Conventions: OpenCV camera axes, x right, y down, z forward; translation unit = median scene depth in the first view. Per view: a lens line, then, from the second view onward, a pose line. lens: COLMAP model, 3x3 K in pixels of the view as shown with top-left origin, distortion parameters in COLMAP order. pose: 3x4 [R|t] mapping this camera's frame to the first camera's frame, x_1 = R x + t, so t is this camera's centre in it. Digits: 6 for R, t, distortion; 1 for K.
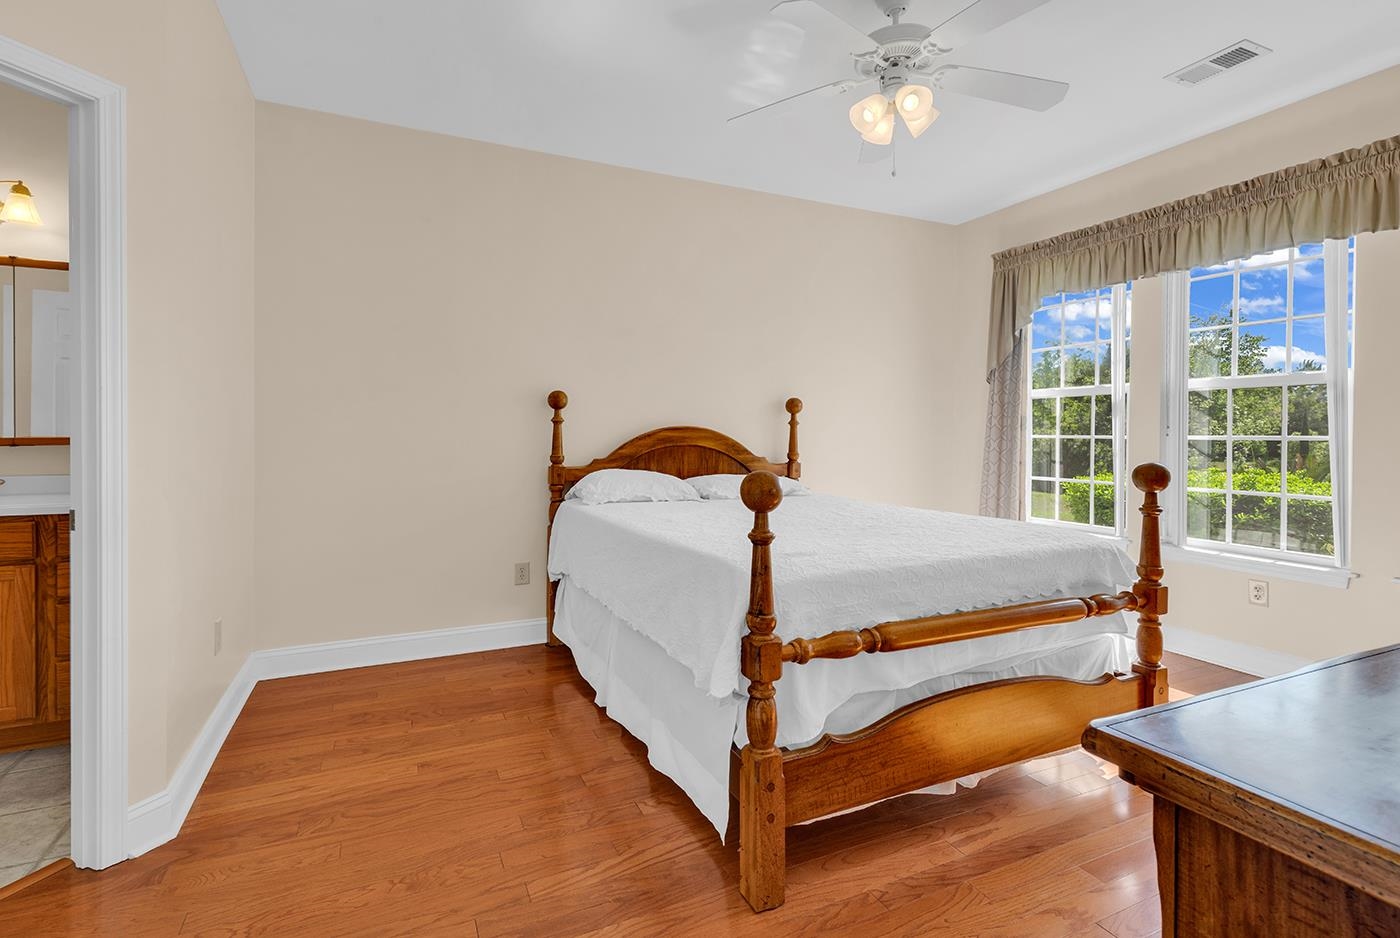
lens RADIAL K [[657.7, 0, 700.0], [0, 657.7, 469.0], [0, 0, 1]] dist [0.002038, 0.000241]
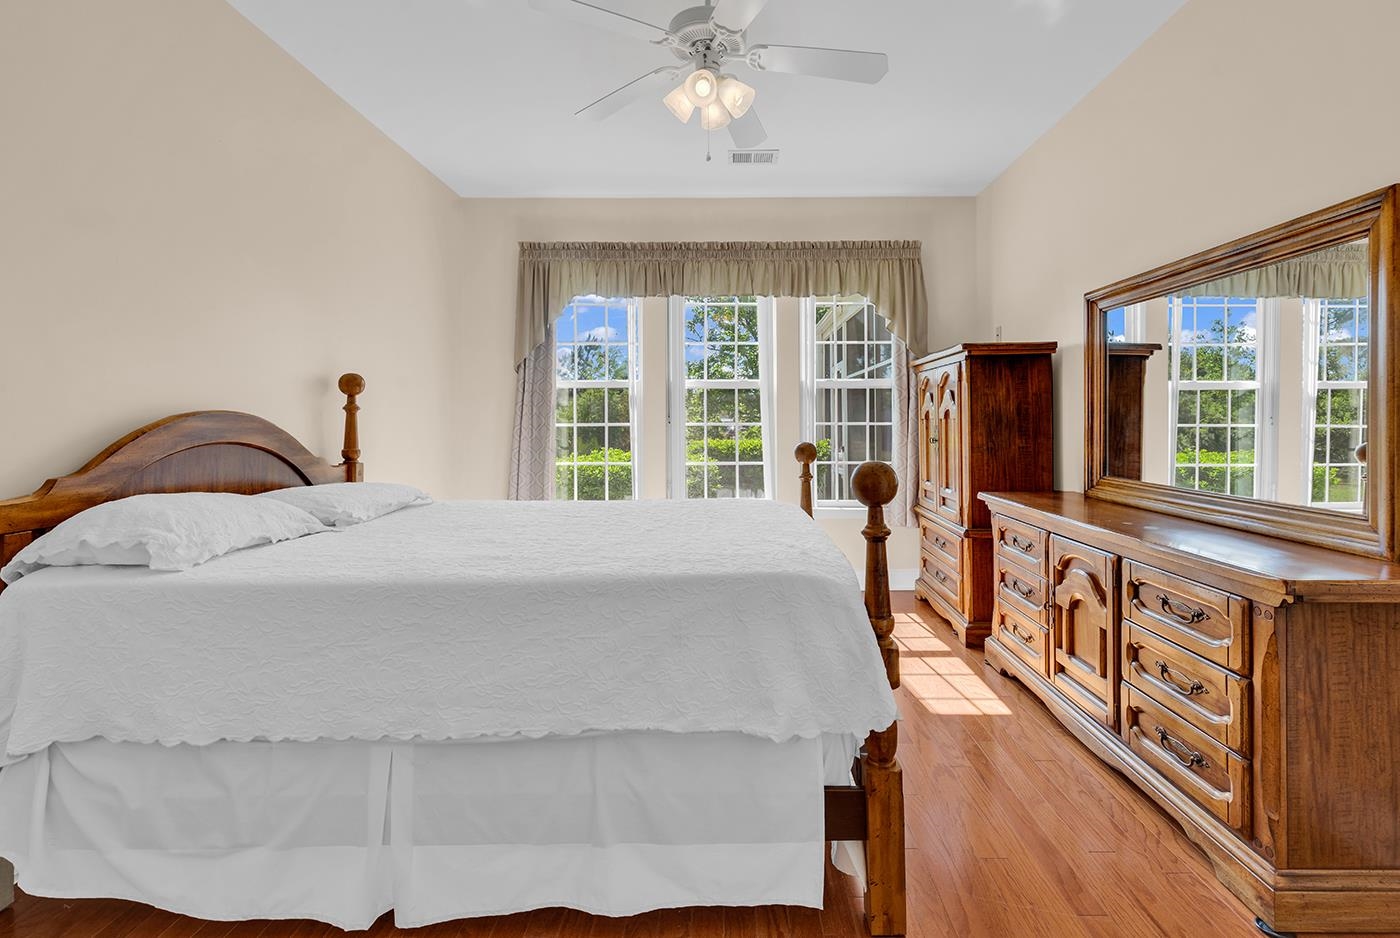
lens RADIAL K [[647.8, 0, 700.0], [0, 647.8, 469.0], [0, 0, 1]] dist [0.050583, 0.000115]
pose [[0.426181, -0.072407, 0.901735, -0.389715], [0.051460, 0.997118, 0.055745, -0.024950], [-0.903173, 0.022645, 0.428679, 0.363713]]
